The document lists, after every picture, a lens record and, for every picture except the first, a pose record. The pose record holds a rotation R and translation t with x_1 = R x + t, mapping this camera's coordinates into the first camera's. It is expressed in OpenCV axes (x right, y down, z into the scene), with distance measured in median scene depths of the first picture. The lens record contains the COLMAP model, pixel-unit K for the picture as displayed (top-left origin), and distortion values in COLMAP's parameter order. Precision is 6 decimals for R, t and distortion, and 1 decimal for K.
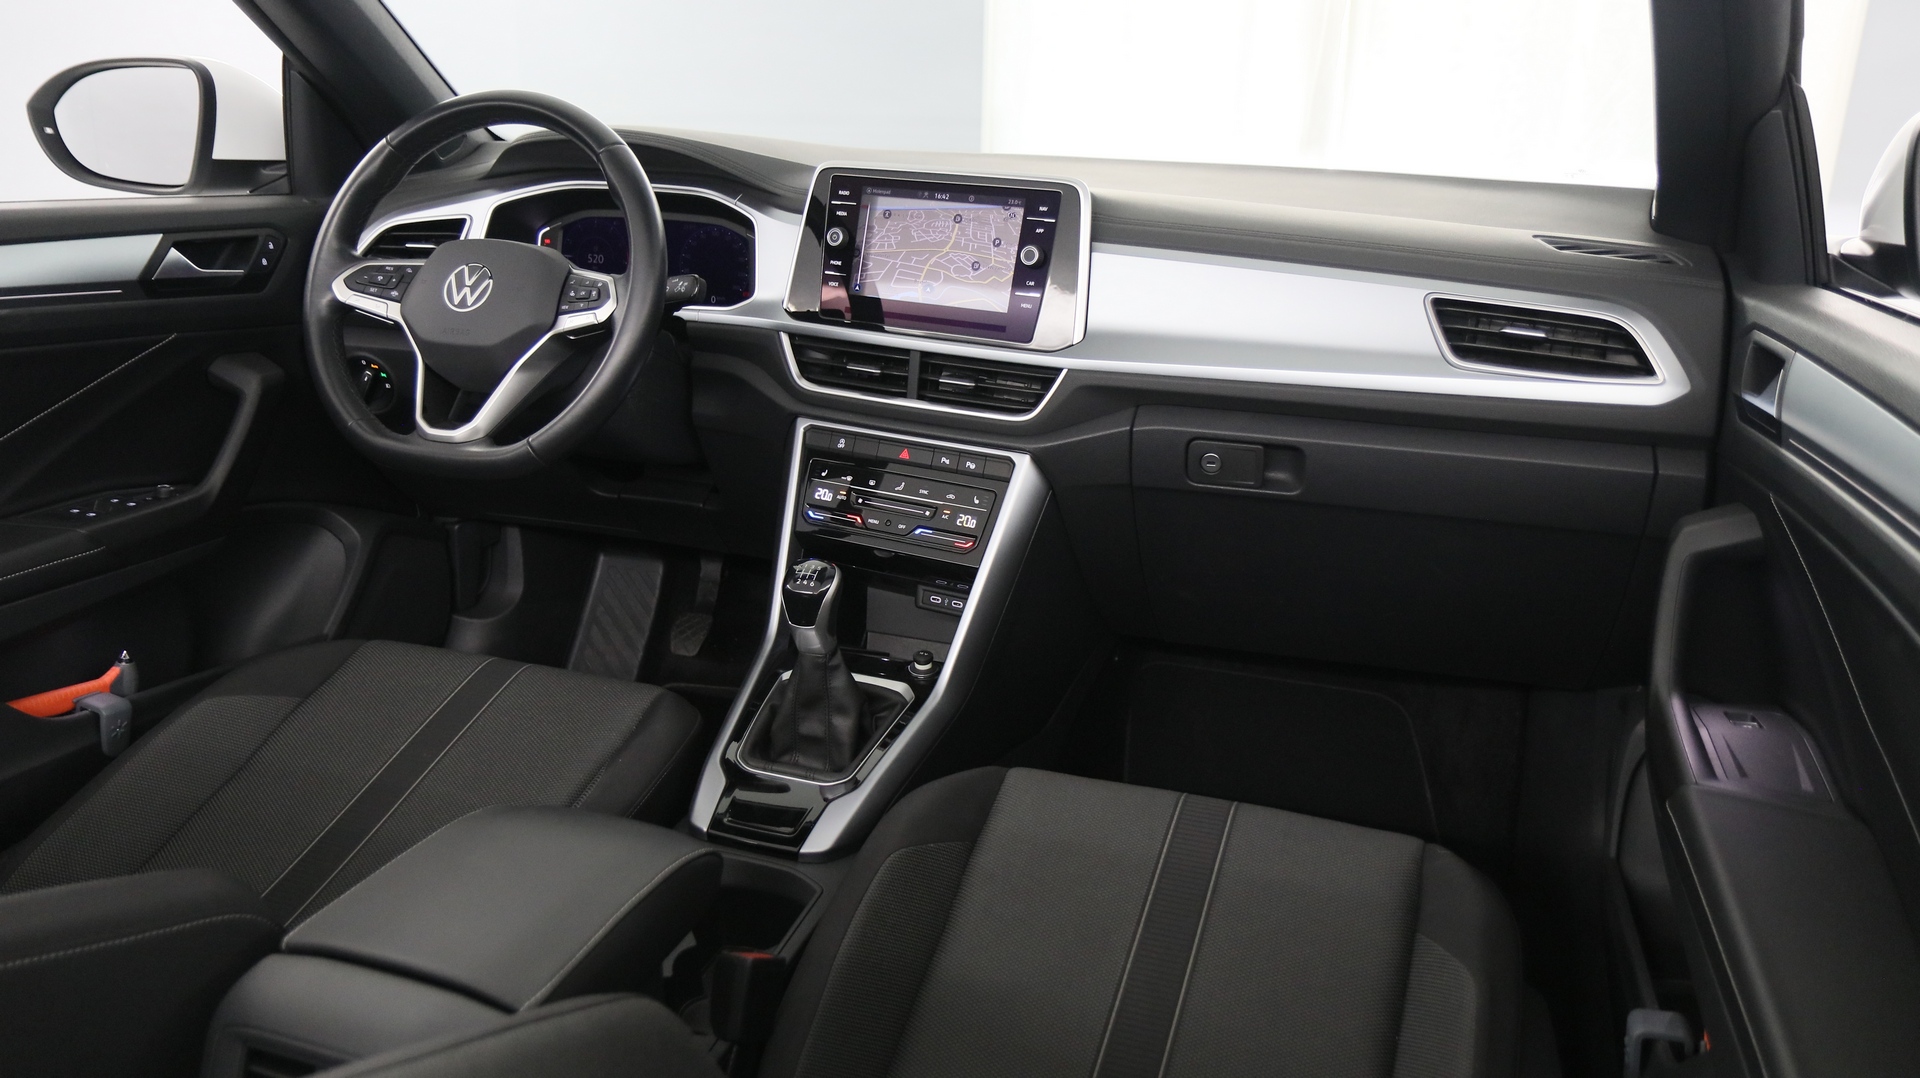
lens RADIAL K [[1453.7, 0, 959.5], [0, 1453.7, 556.6], [0, 0, 1]] dist [-0.036495, 0.029705]
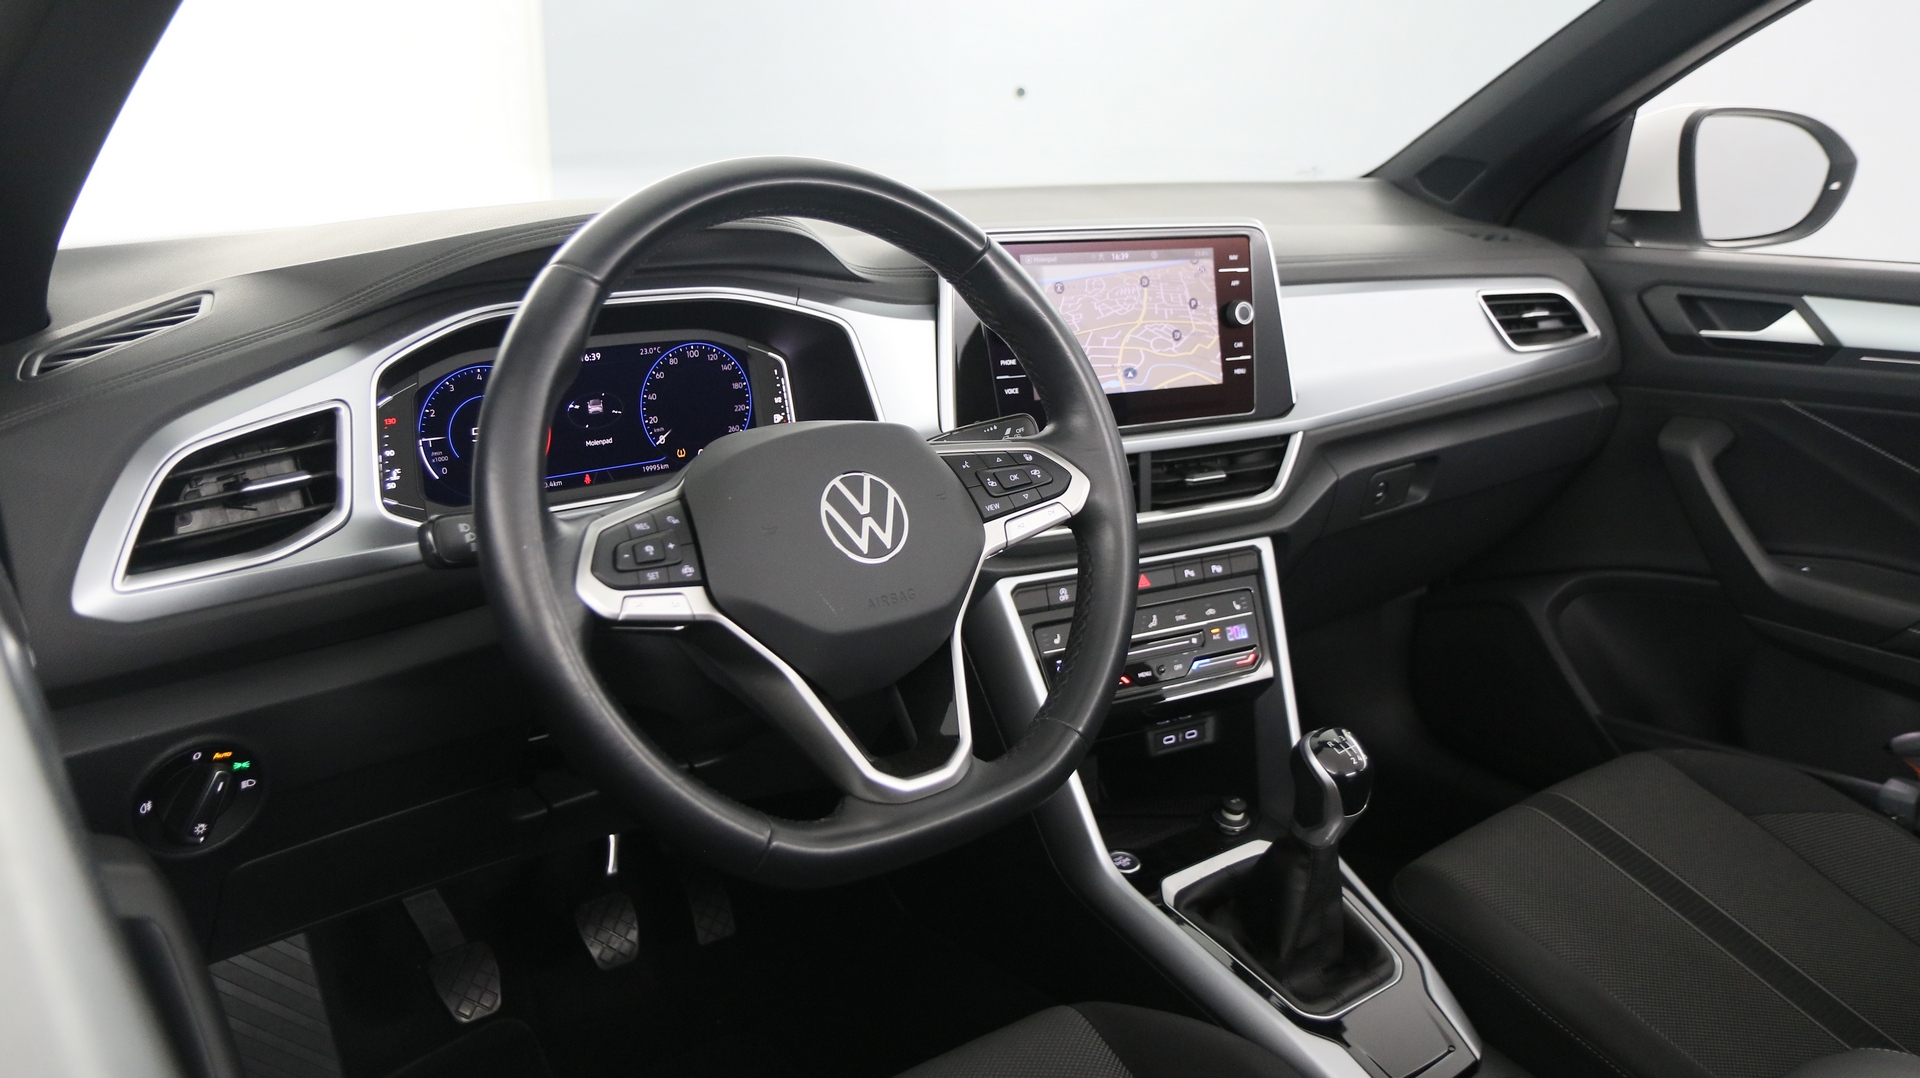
lens RADIAL K [[1453.7, 0, 947.9], [0, 1453.7, 545.4], [0, 0, 1]] dist [-0.036495, 0.029705]
pose [[0.553190, -0.274066, 0.786682, -0.732622], [0.259795, 0.953995, 0.149669, -0.241177], [-0.791509, 0.121581, 0.598942, 0.619004]]
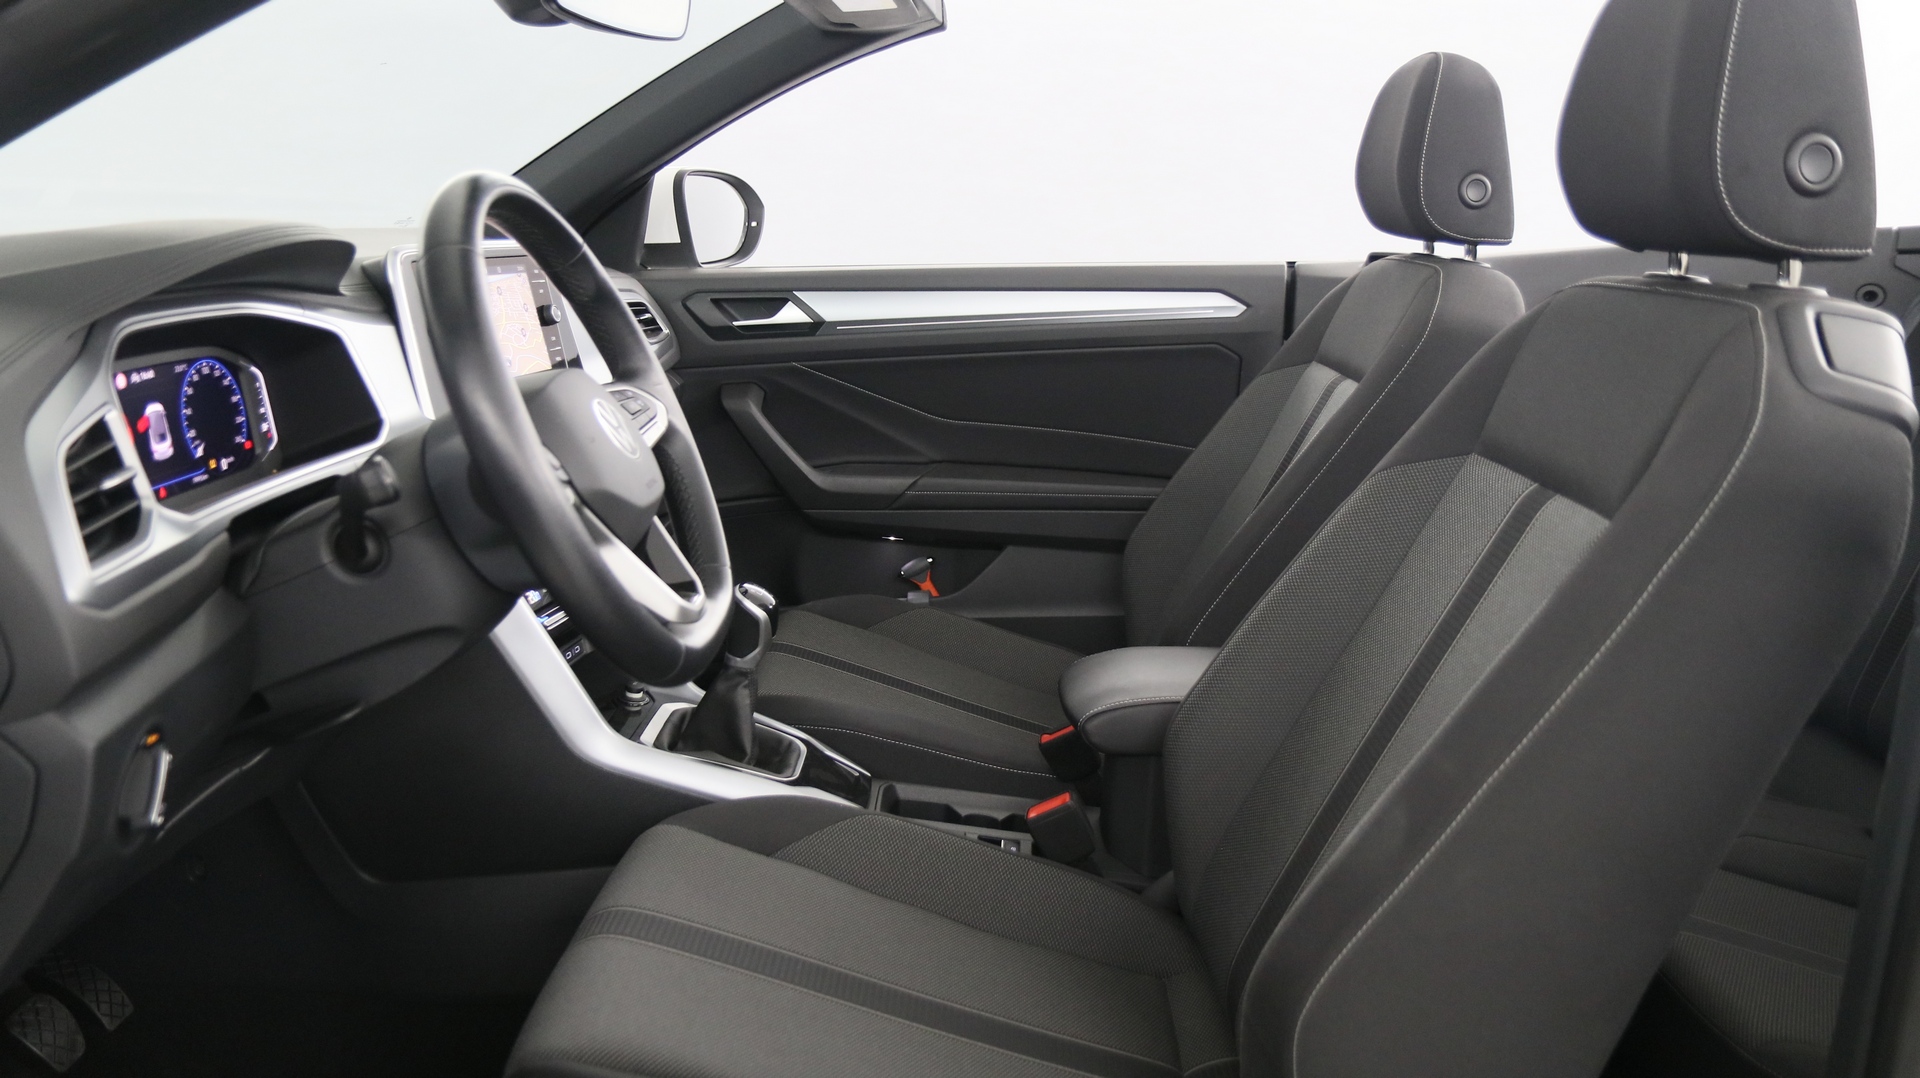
lens RADIAL K [[1453.7, 0, 955.1], [0, 1453.7, 555.0], [0, 0, 1]] dist [-0.036495, 0.029705]
pose [[-0.311279, -0.258857, 0.914384, -1.064495], [0.263053, 0.901121, 0.344652, -0.329868], [-0.913186, 0.347814, -0.212407, 0.983743]]
